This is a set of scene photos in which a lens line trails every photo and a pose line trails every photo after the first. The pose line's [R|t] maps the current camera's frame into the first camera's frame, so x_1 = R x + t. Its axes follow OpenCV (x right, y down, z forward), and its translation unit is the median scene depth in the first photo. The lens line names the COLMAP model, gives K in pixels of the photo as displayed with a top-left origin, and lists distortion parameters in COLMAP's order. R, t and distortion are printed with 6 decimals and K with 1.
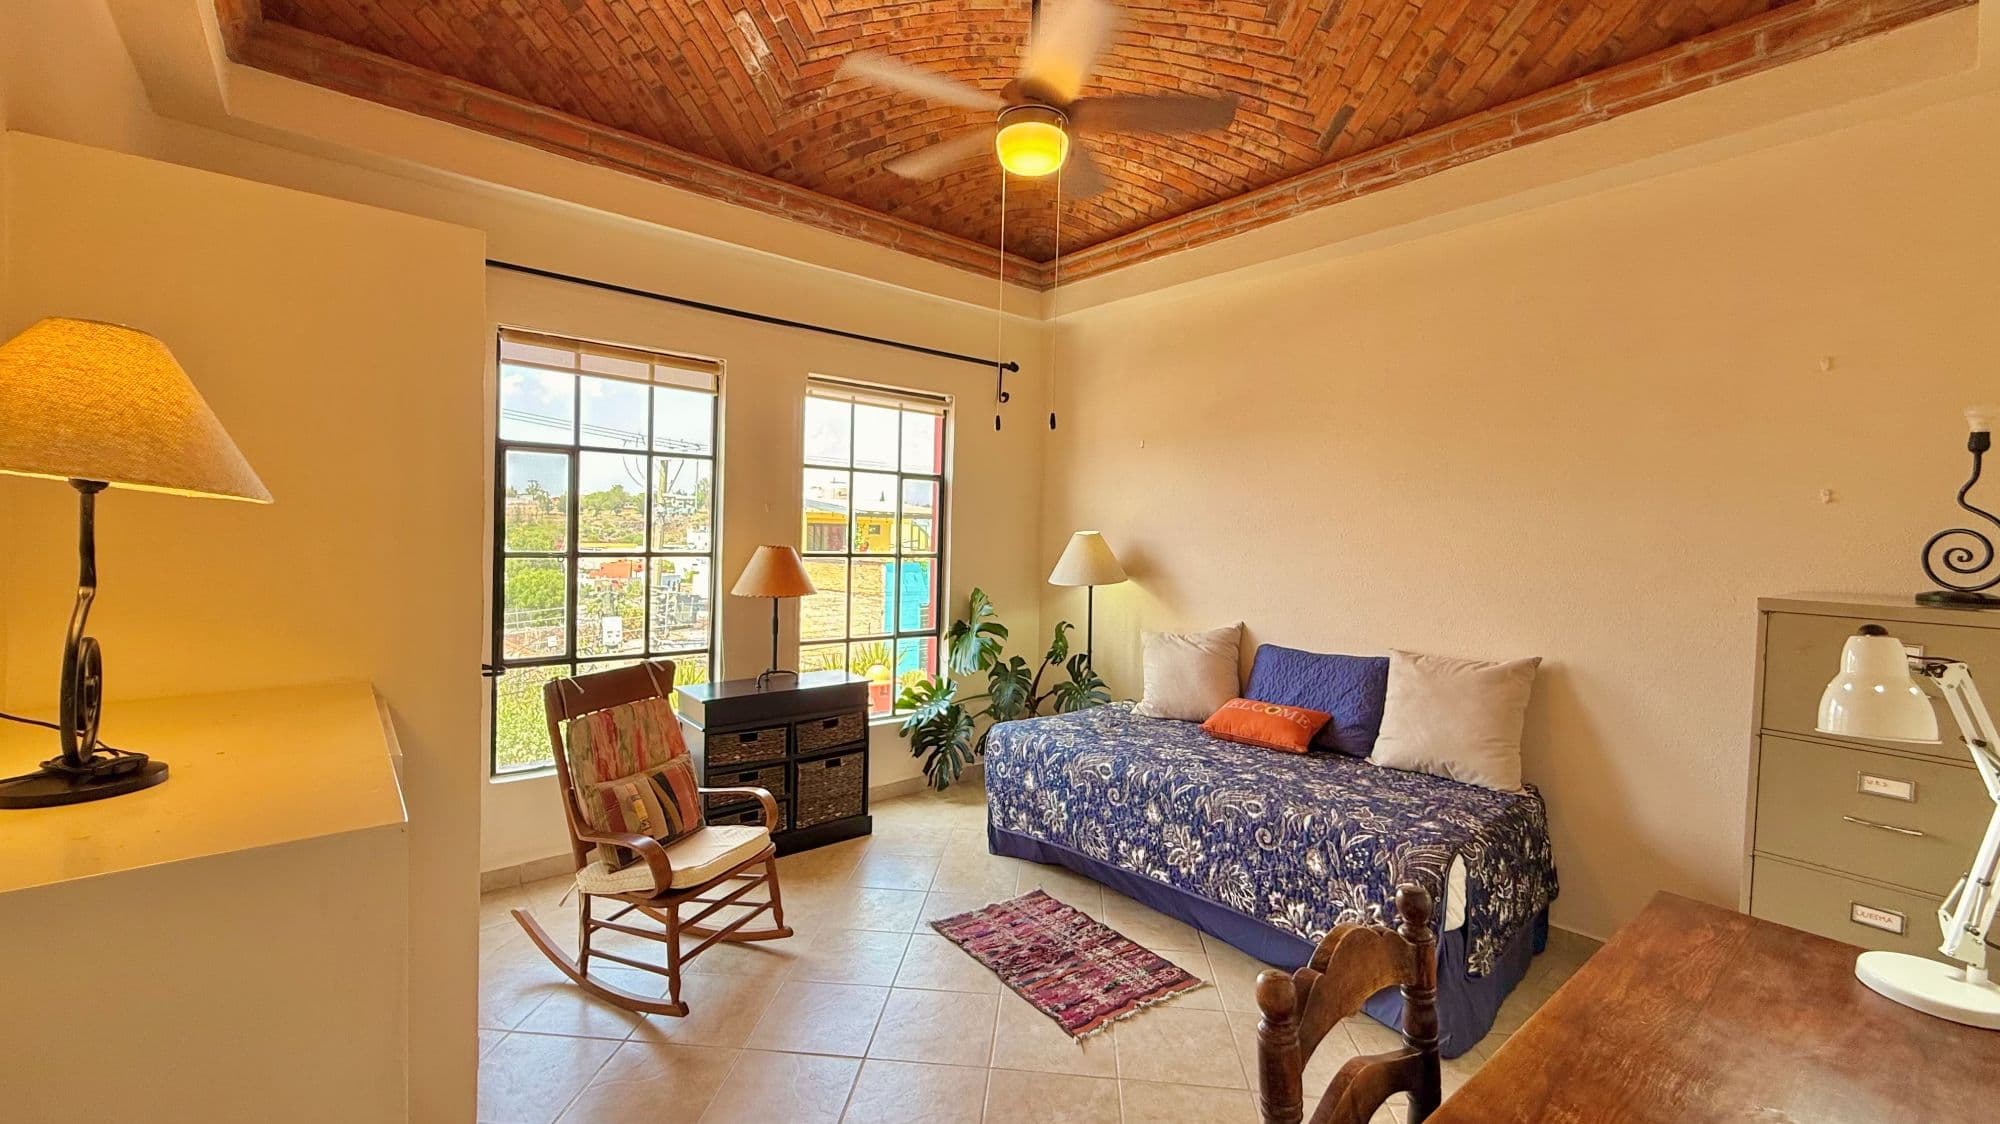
lens RADIAL K [[805.1, 0, 1000.5], [0, 805.1, 553.2], [0, 0, 1]] dist [-0.001856, 0.000007]
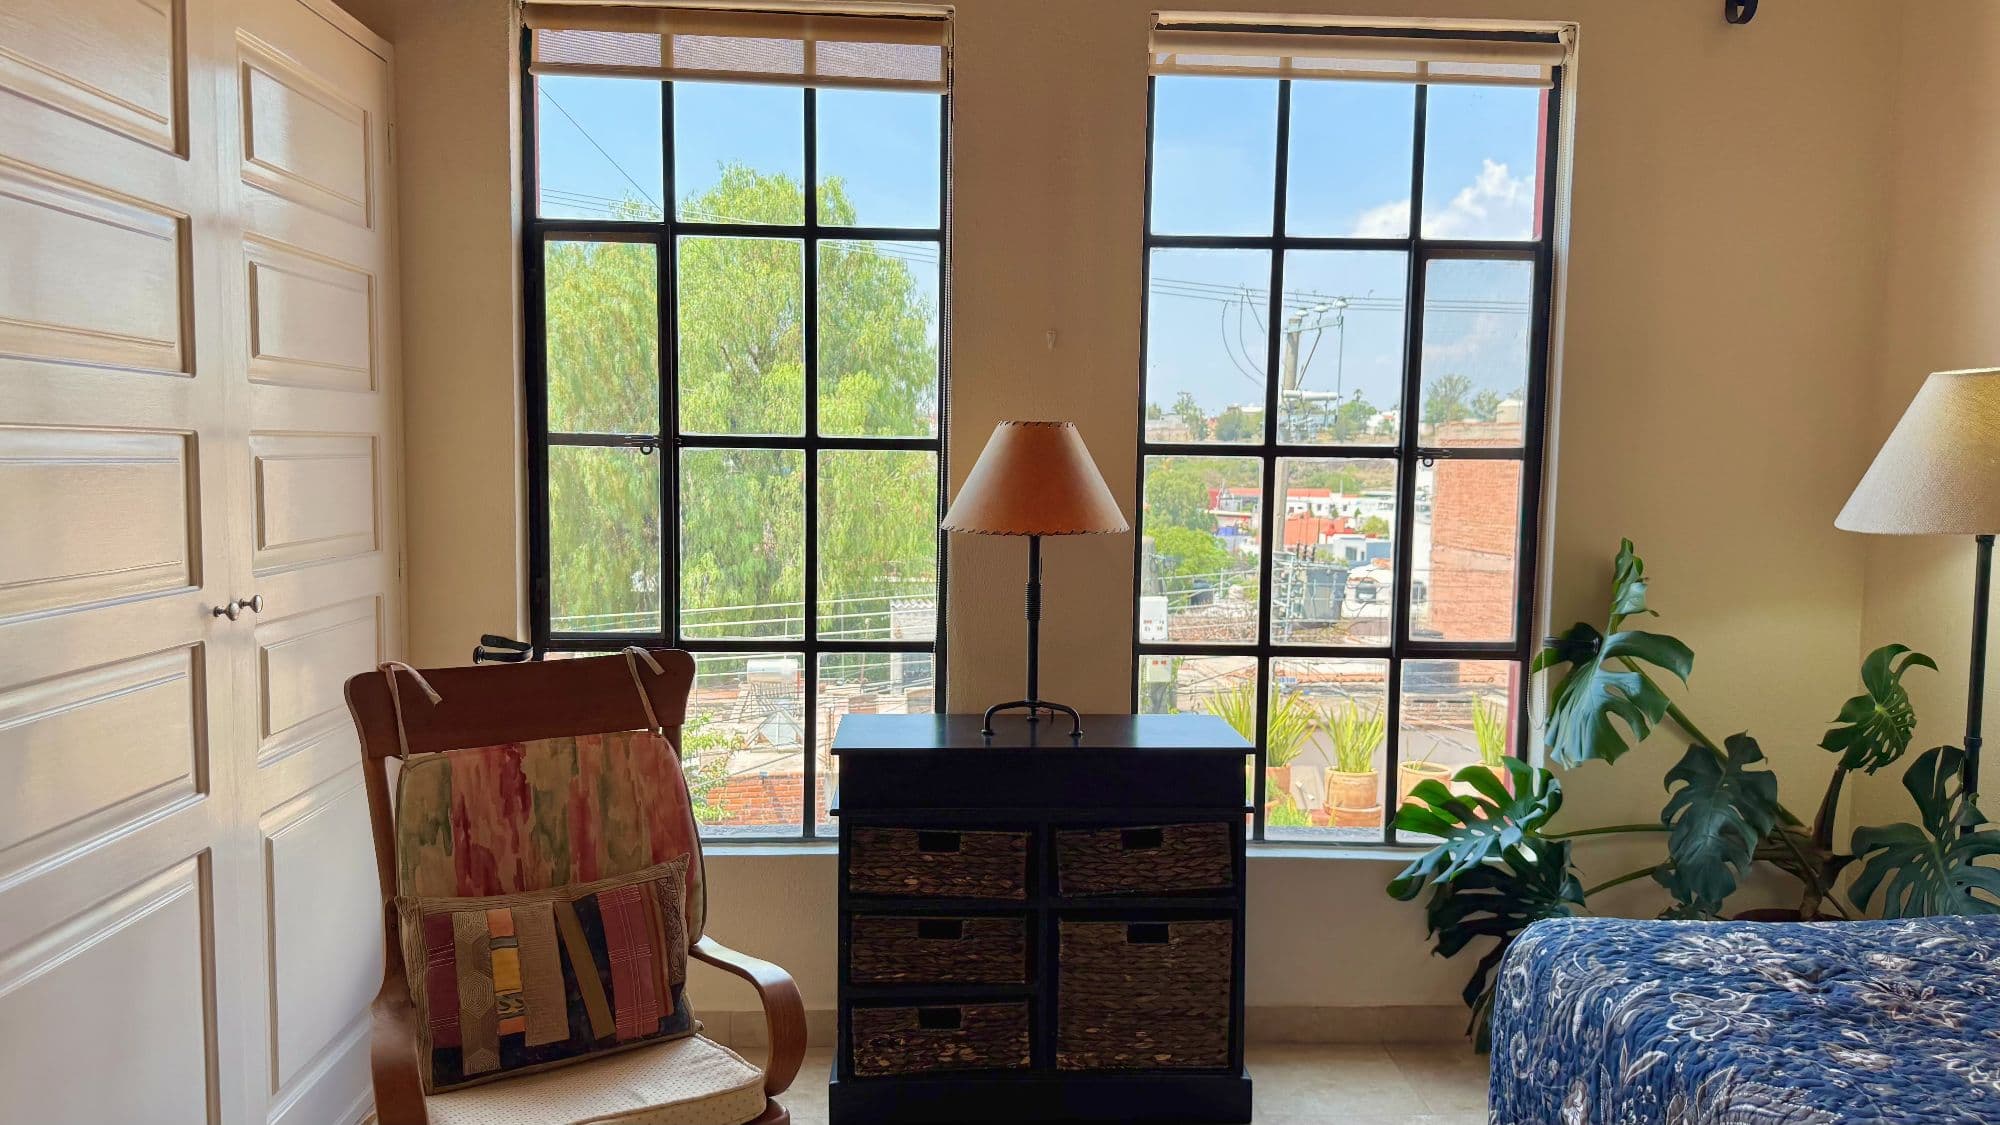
lens RADIAL K [[1423.9, 0, 1001.7], [0, 1423.9, 566.5], [0, 0, 1]] dist [0.072333, -0.064937]
pose [[0.797096, 0.036136, -0.602771, 0.147489], [-0.010646, 0.998894, 0.045805, 0.029766], [0.603759, -0.030093, 0.796599, 0.305769]]
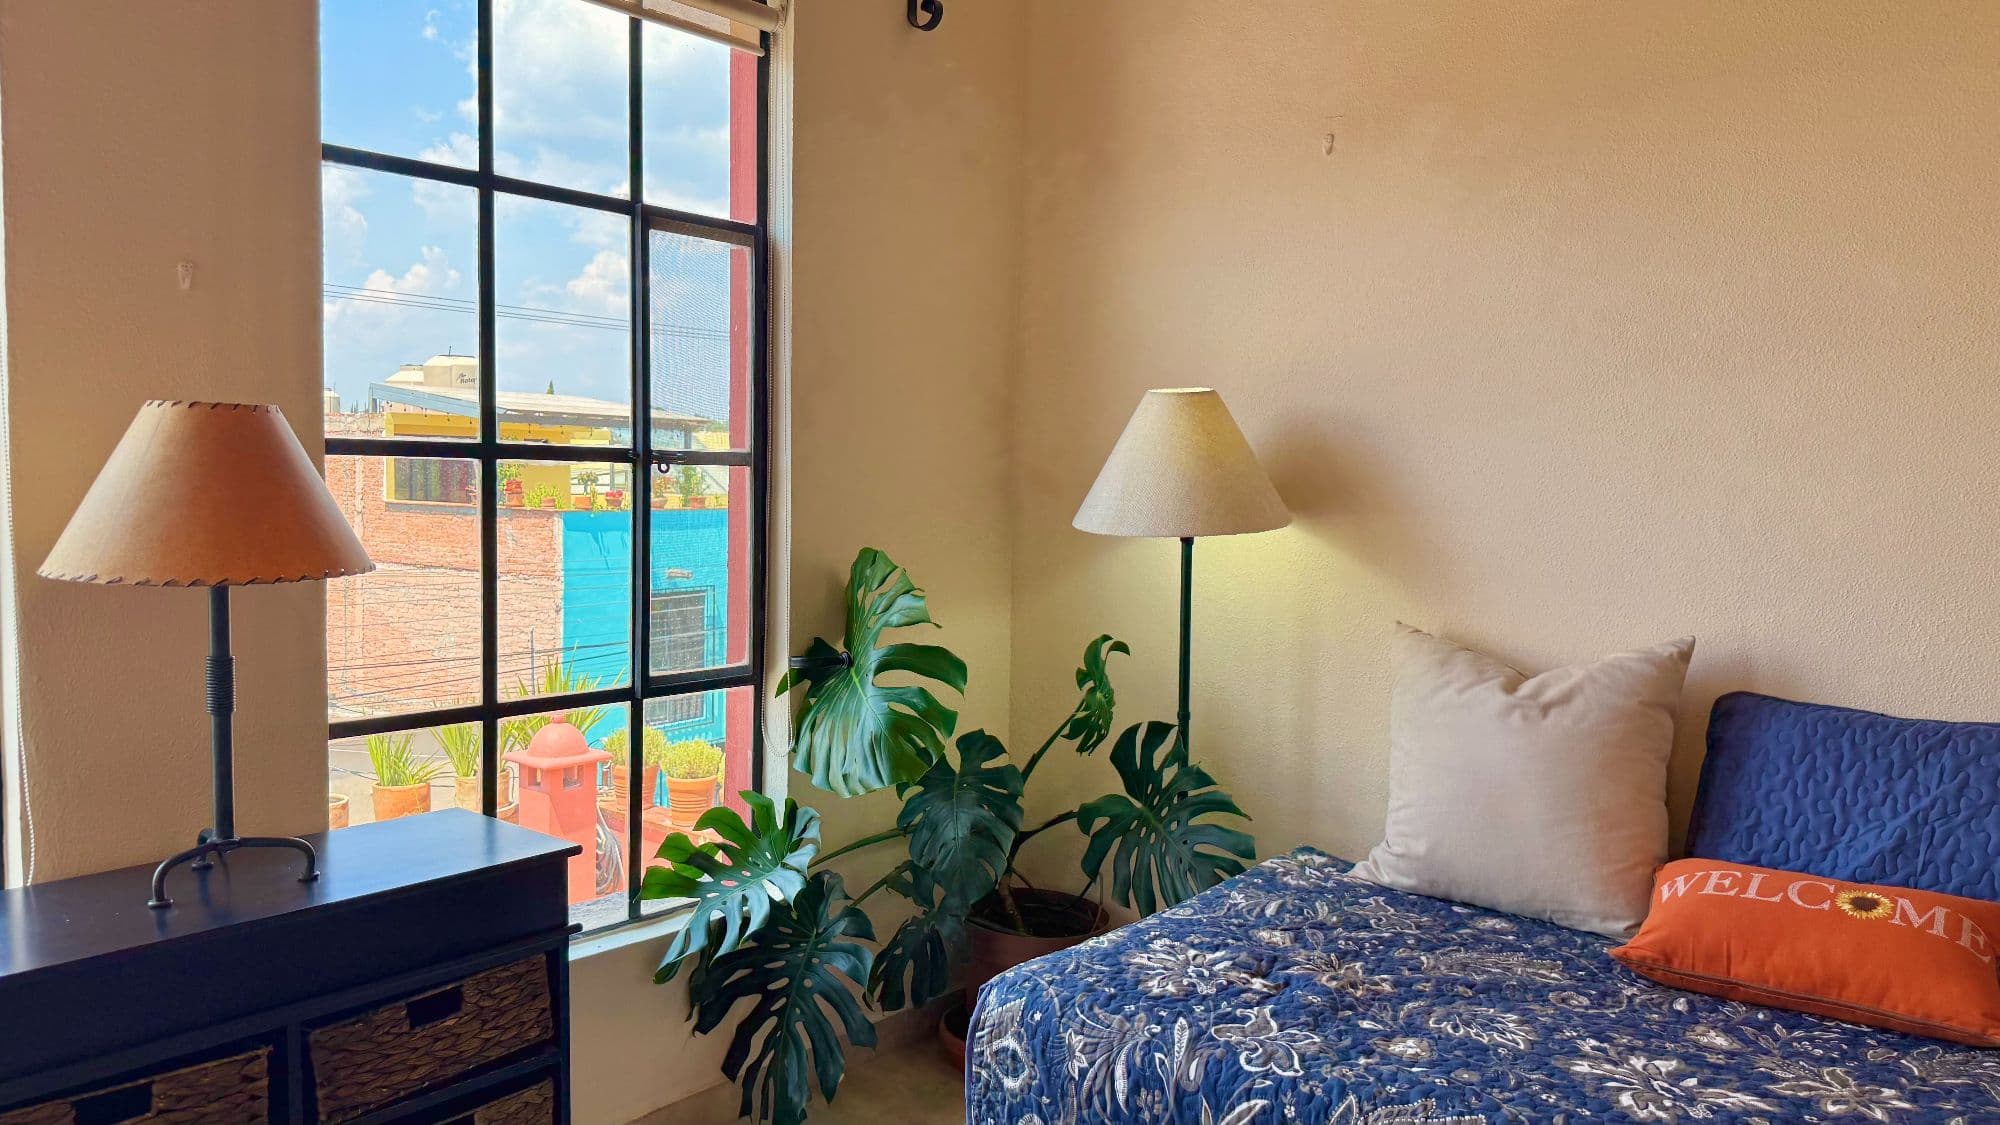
lens RADIAL K [[1423.9, 0, 1002.2], [0, 1423.9, 568.7], [0, 0, 1]] dist [0.072333, -0.064937]
pose [[0.986793, -0.017095, 0.161083, -0.074368], [0.008446, 0.998493, 0.054225, 0.019730], [-0.161767, -0.052148, 0.985450, 0.378636]]
